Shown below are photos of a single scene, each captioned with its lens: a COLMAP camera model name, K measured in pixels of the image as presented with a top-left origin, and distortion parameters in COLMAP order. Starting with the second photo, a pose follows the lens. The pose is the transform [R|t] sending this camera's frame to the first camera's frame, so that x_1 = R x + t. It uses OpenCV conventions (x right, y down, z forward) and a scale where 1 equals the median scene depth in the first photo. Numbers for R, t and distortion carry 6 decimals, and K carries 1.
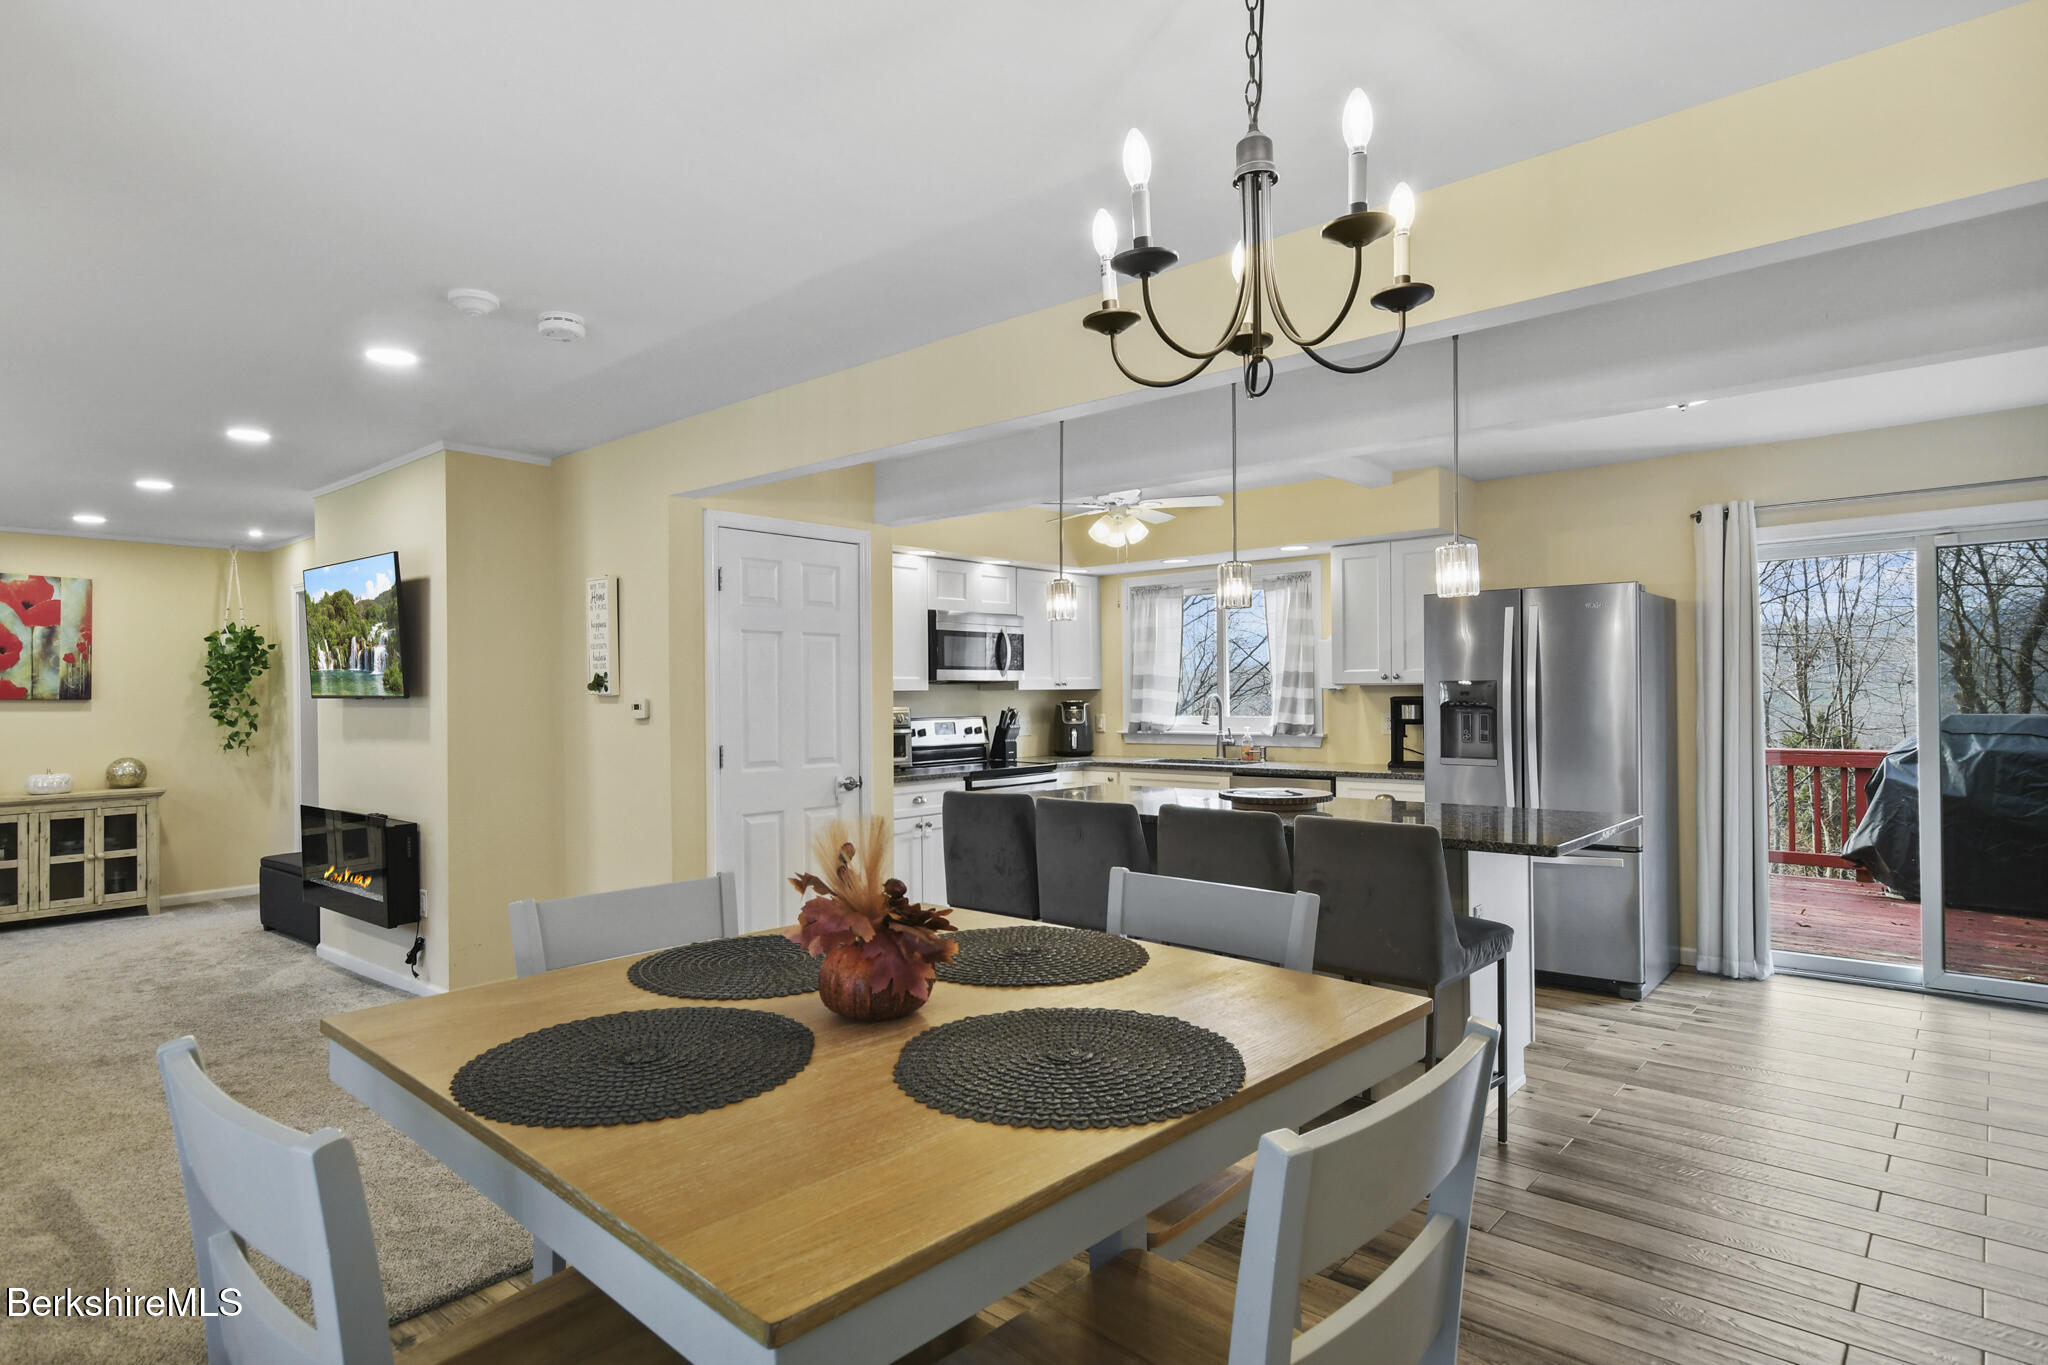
lens RADIAL K [[1116.3, 0, 1023.4], [0, 1116.3, 692.8], [0, 0, 1]] dist [0.013223, 0.000394]
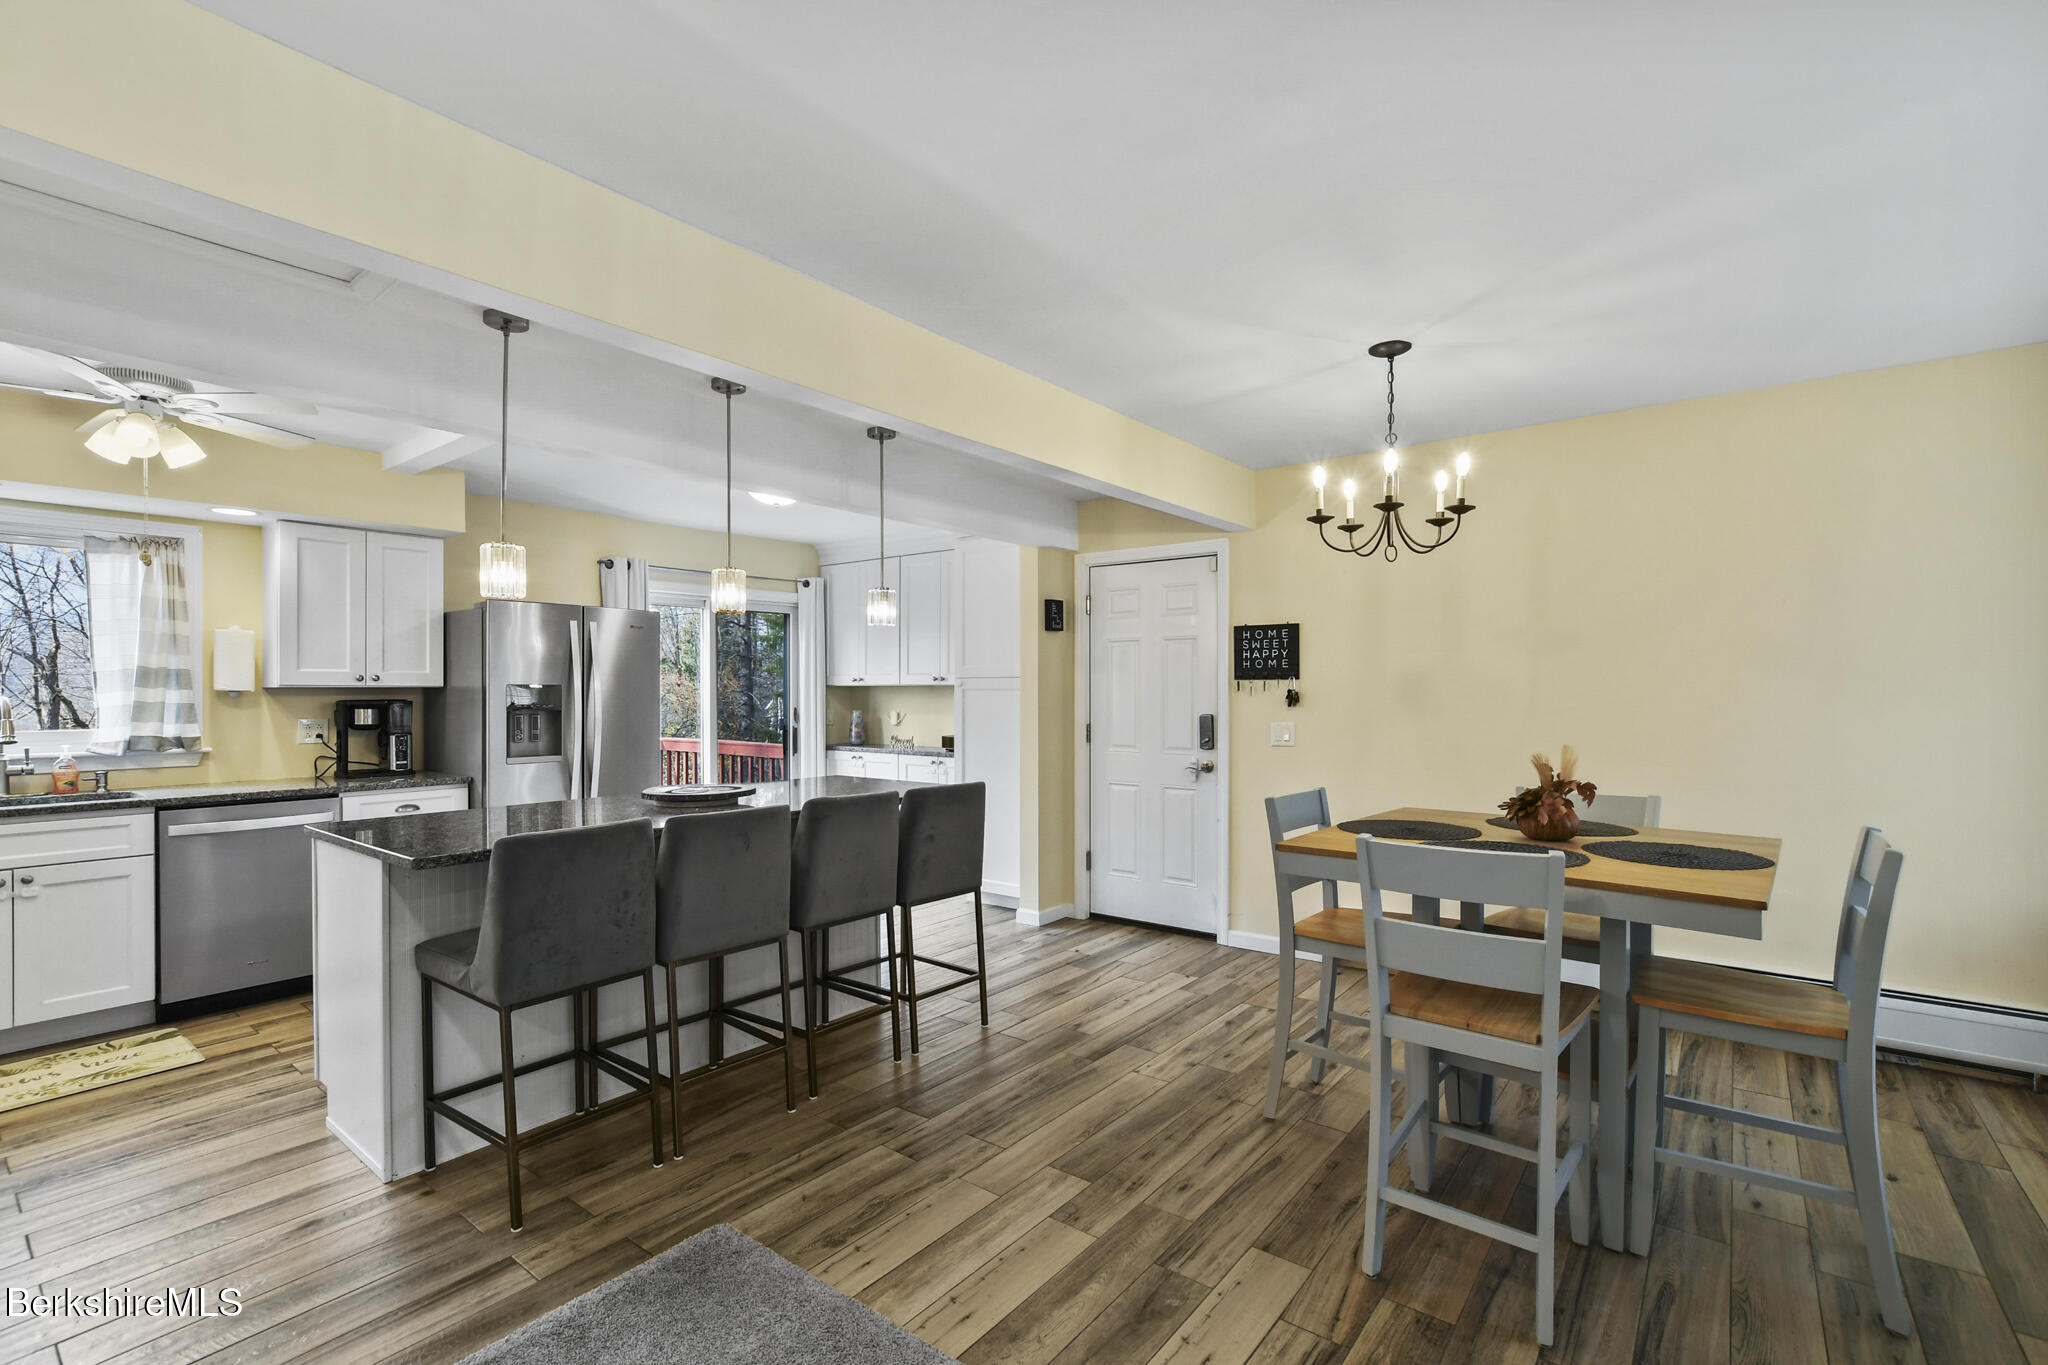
lens RADIAL K [[913.9, 0, 1016.7], [0, 913.9, 692.0], [0, 0, 1]] dist [-0.017486, 0.006352]
pose [[-0.044551, 0.008976, 0.998967, -0.379711], [0.000592, 0.999960, -0.008958, 0.003094], [-0.999007, 0.000193, -0.044554, 0.432874]]
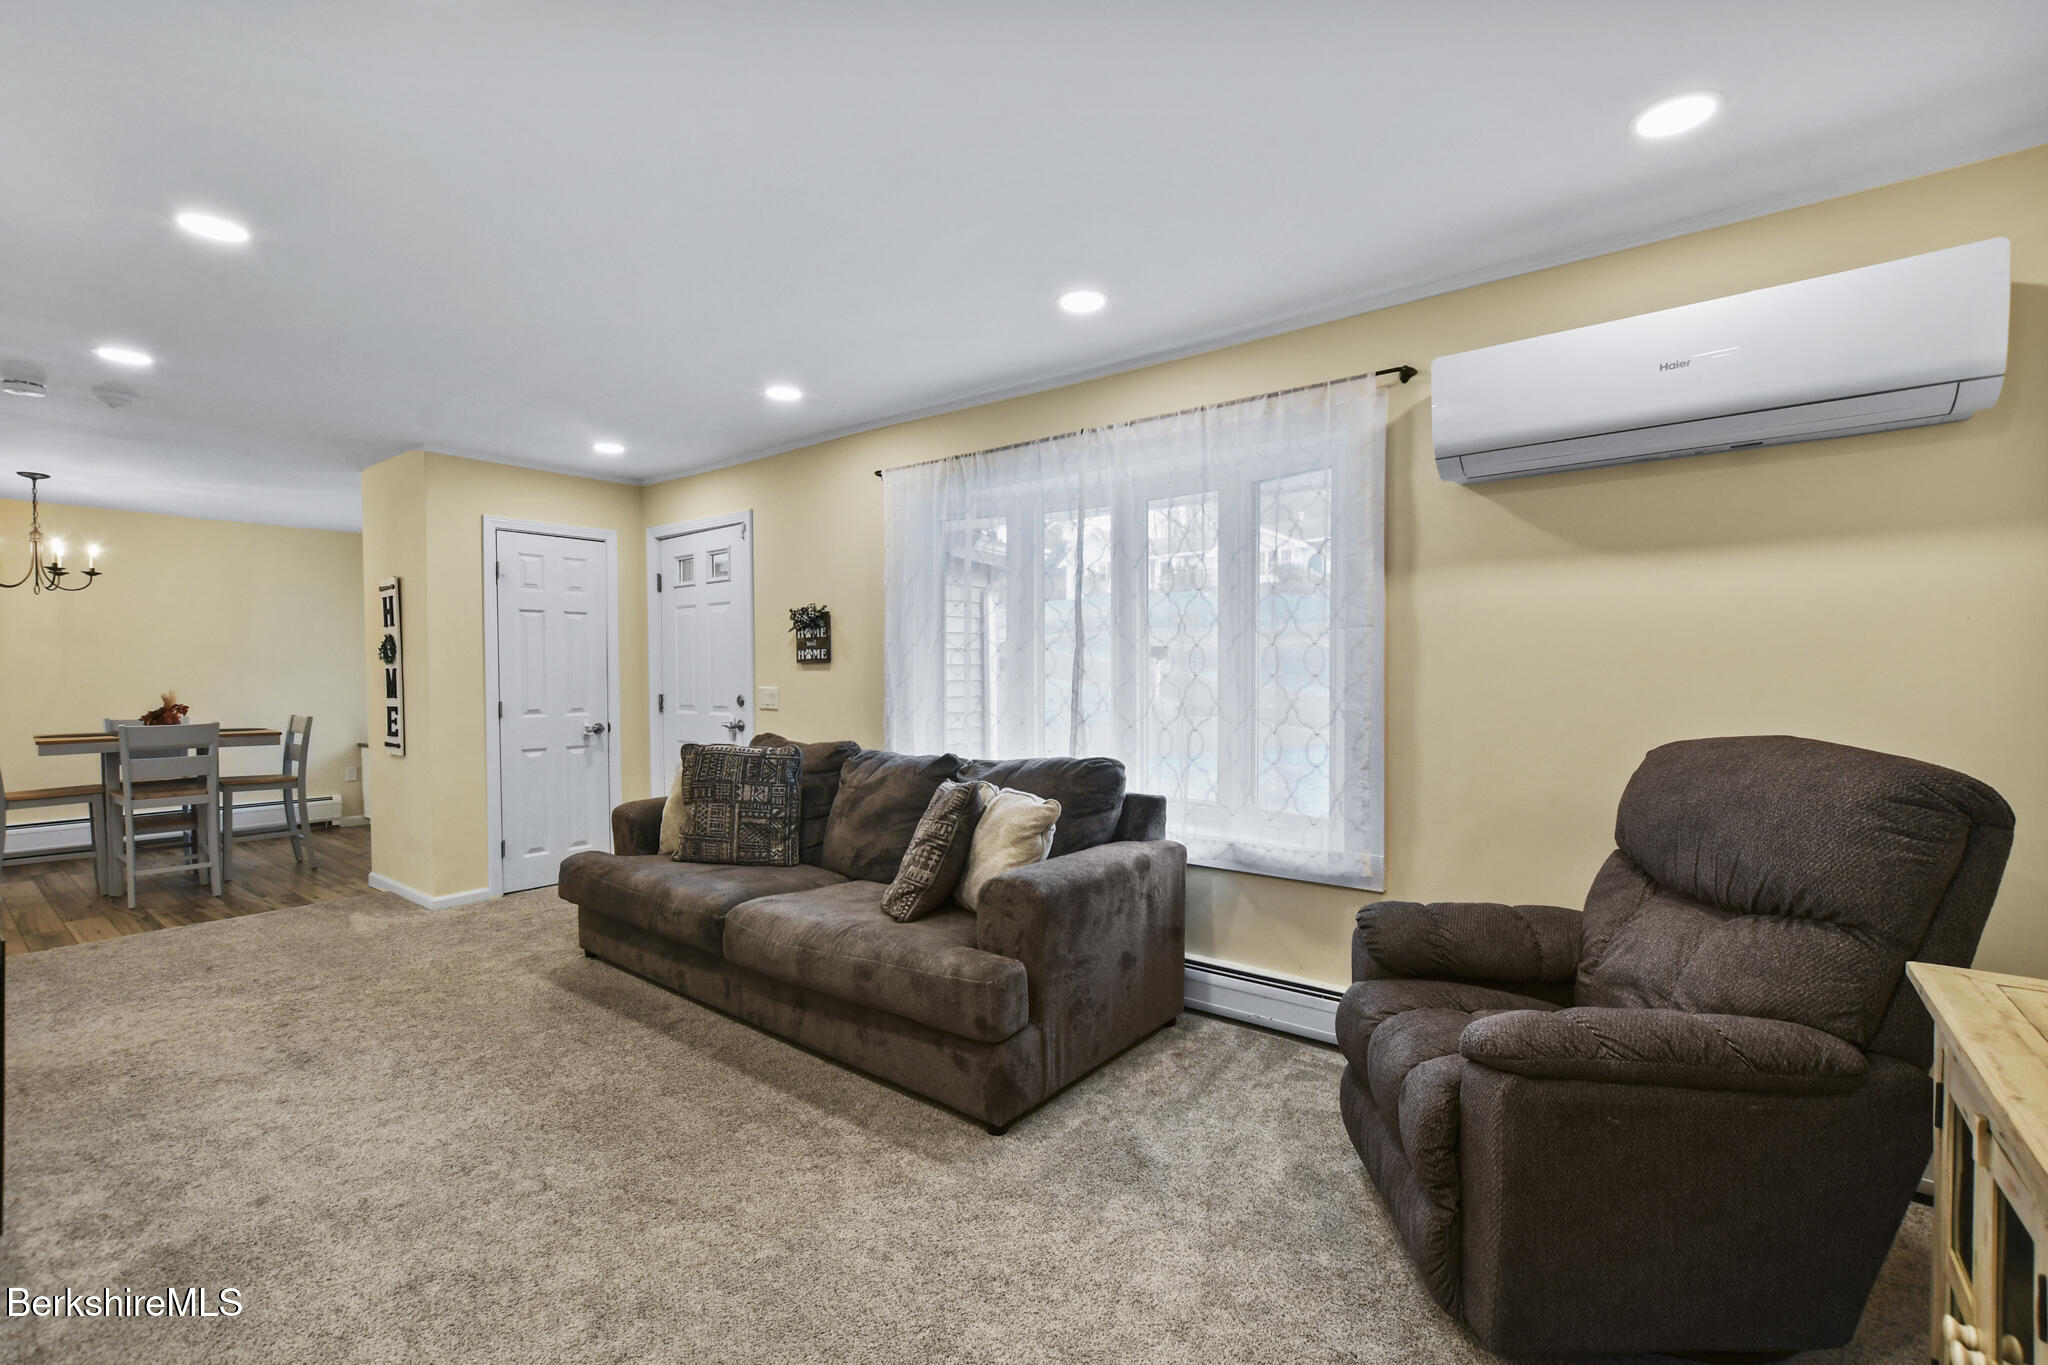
lens RADIAL K [[890.5, 0, 1021.3], [0, 890.5, 693.0], [0, 0, 1]] dist [-0.017177, 0.005715]
pose [[-0.998556, 0.020610, -0.049615, -0.755308], [0.019538, 0.999567, 0.022000, 0.020963], [0.050047, 0.020998, -0.998526, 1.030894]]
